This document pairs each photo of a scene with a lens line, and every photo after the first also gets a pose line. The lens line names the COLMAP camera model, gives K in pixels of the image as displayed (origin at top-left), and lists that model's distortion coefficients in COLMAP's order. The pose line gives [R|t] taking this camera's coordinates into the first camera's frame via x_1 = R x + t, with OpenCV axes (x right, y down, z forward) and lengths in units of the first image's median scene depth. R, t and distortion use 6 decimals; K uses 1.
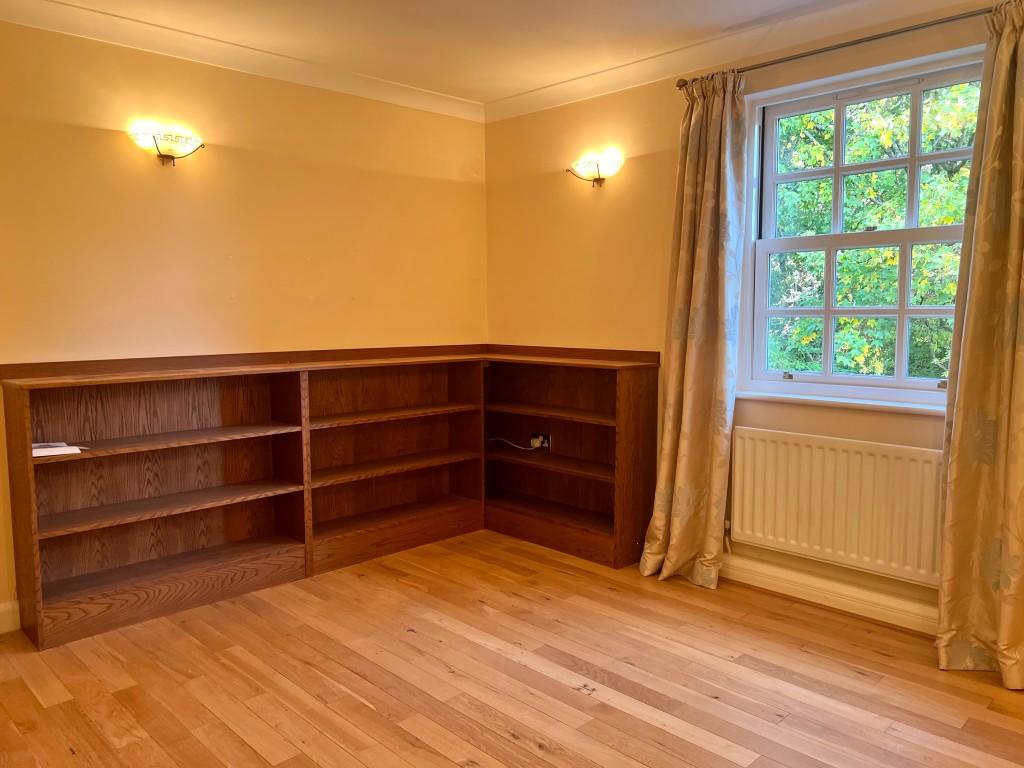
lens RADIAL K [[766.4, 0, 512.0], [0, 766.4, 384.0], [0, 0, 1]] dist [0.024442, -0.003840]
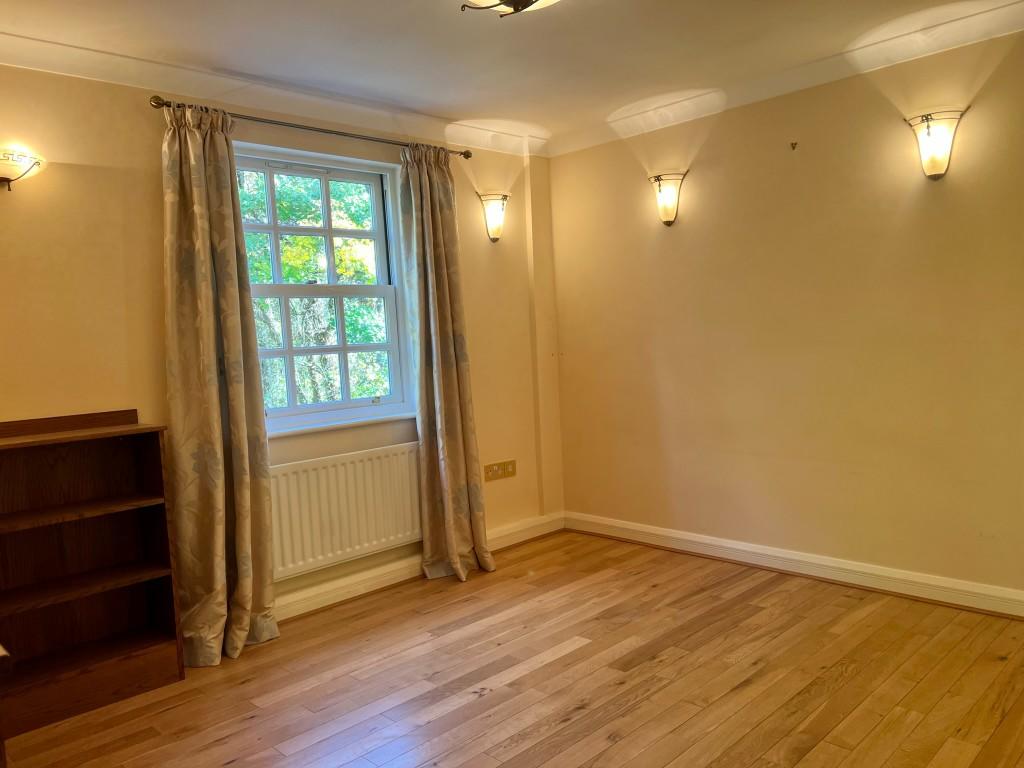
lens RADIAL K [[784.8, 0, 507.9], [0, 784.8, 392.8], [0, 0, 1]] dist [0.001103, 0.001648]
pose [[-0.011829, -0.070227, 0.997461, -0.801844], [0.152347, 0.985758, 0.071210, -0.072585], [-0.988256, 0.152803, -0.000961, 0.746242]]
